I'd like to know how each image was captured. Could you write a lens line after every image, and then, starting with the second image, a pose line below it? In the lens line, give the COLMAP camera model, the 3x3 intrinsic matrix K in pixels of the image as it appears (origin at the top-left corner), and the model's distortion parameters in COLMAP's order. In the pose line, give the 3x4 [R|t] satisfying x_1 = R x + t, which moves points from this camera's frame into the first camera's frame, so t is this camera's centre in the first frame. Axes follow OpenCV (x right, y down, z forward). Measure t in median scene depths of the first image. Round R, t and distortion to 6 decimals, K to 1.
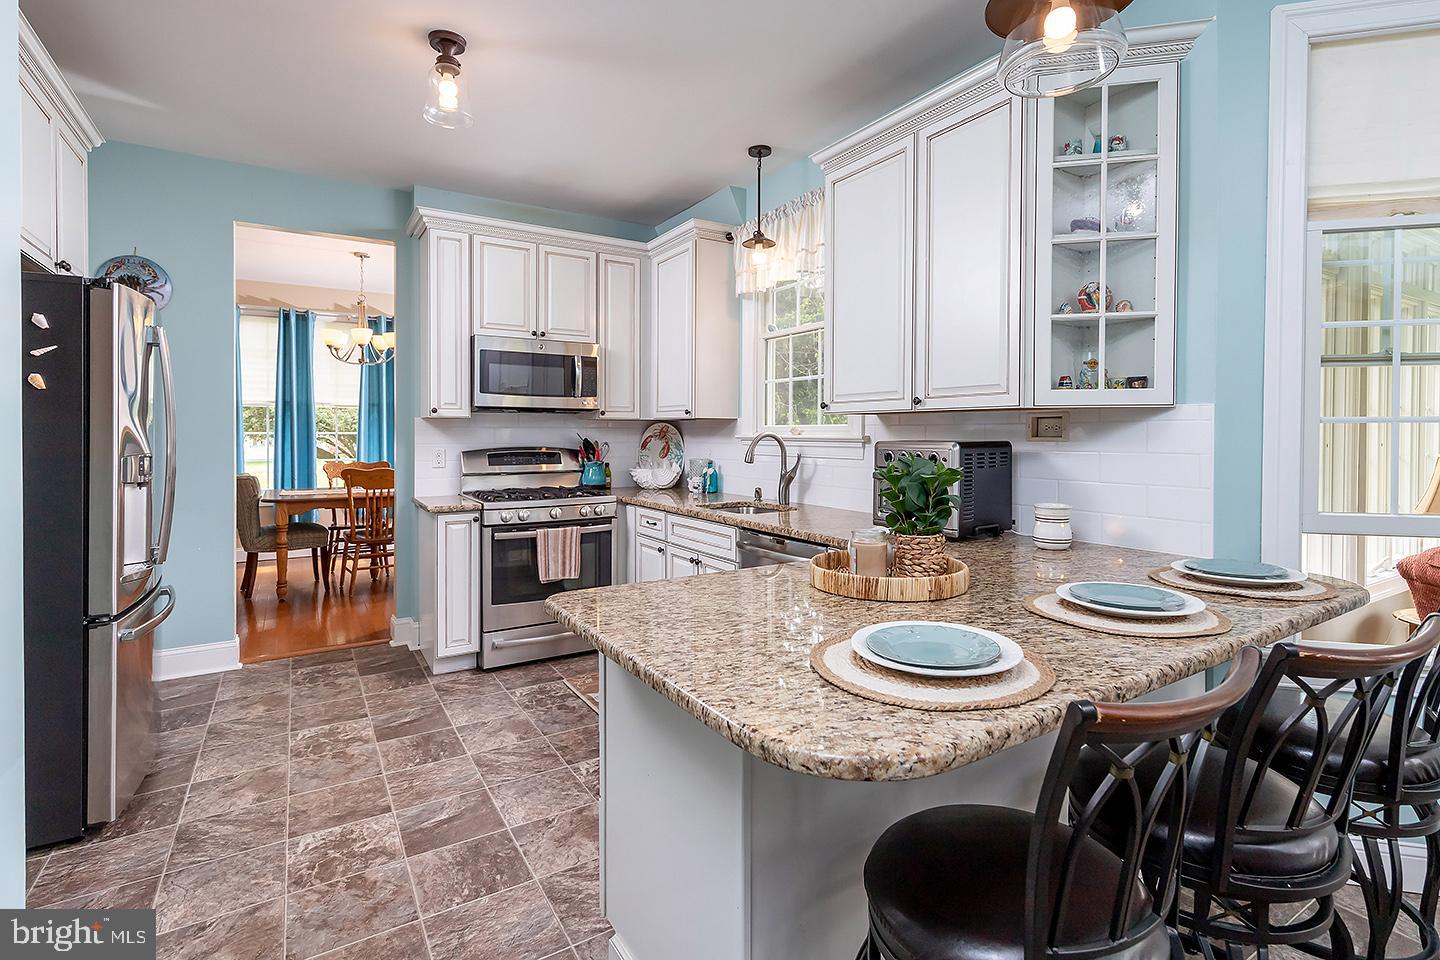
lens RADIAL K [[683.2, 0, 718.7], [0, 683.2, 438.3], [0, 0, 1]] dist [0.000585, 0.000037]
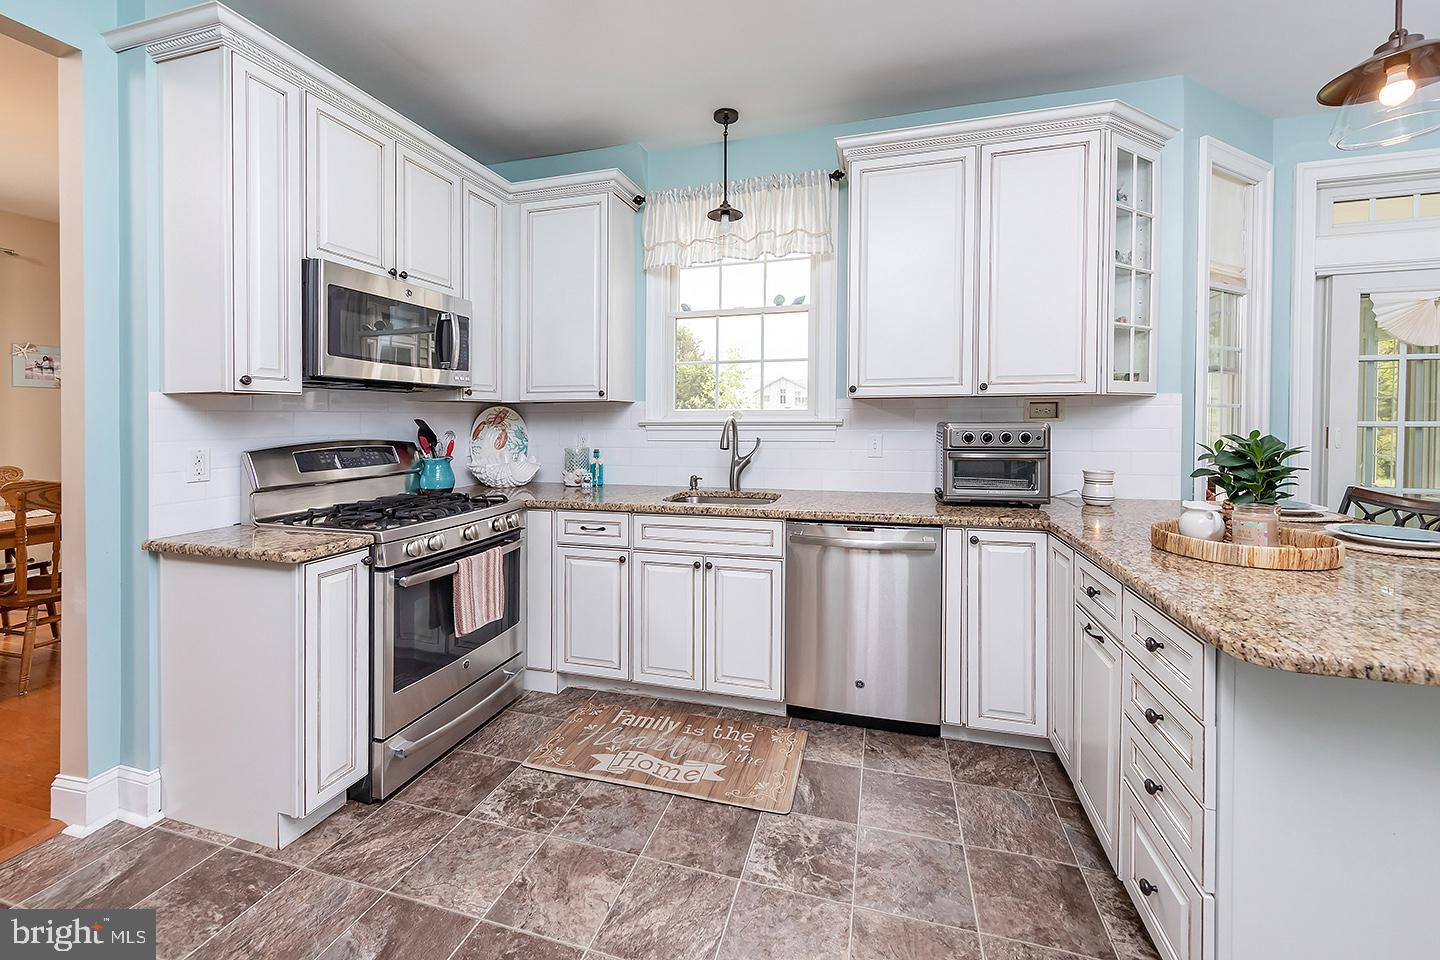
lens RADIAL K [[578.0, 0, 724.5], [0, 578.0, 421.6], [0, 0, 1]] dist [0.001644, 0.000223]
pose [[0.747751, -0.010389, 0.663898, -0.426308], [0.012125, 0.999925, 0.001991, -0.002836], [-0.663868, 0.006561, 0.747821, 0.371720]]
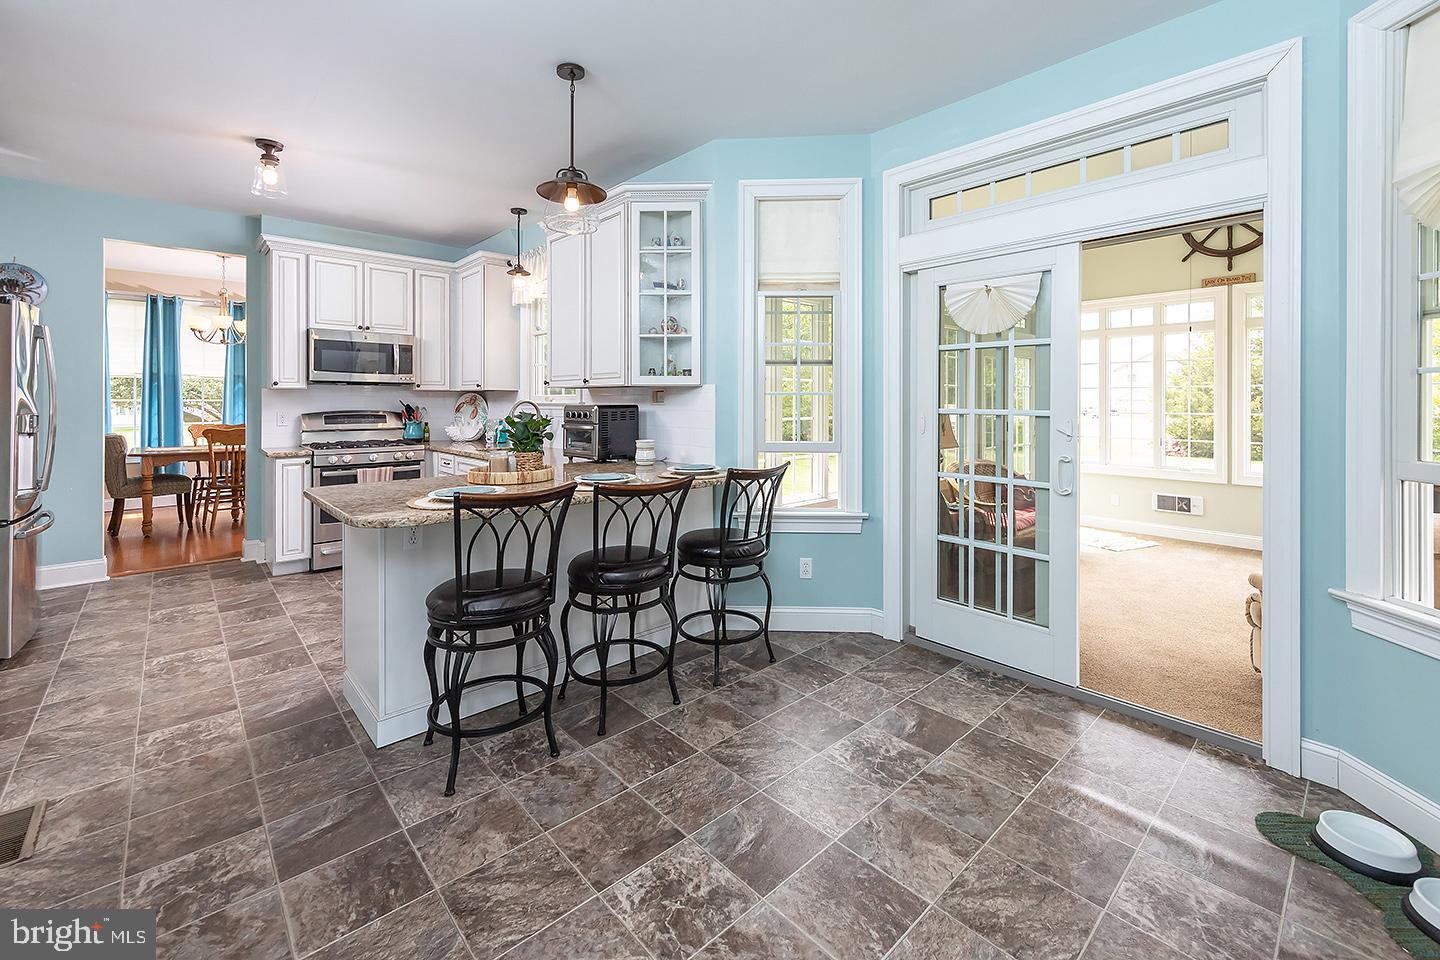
lens RADIAL K [[596.9, 0, 717.9], [0, 596.9, 402.6], [0, 0, 1]] dist [0.001348, -0.000239]
pose [[0.982500, 0.000674, 0.186259, 0.220730], [0.000337, 0.999985, -0.005395, 0.004061], [-0.186260, 0.005364, 0.982486, -0.323571]]
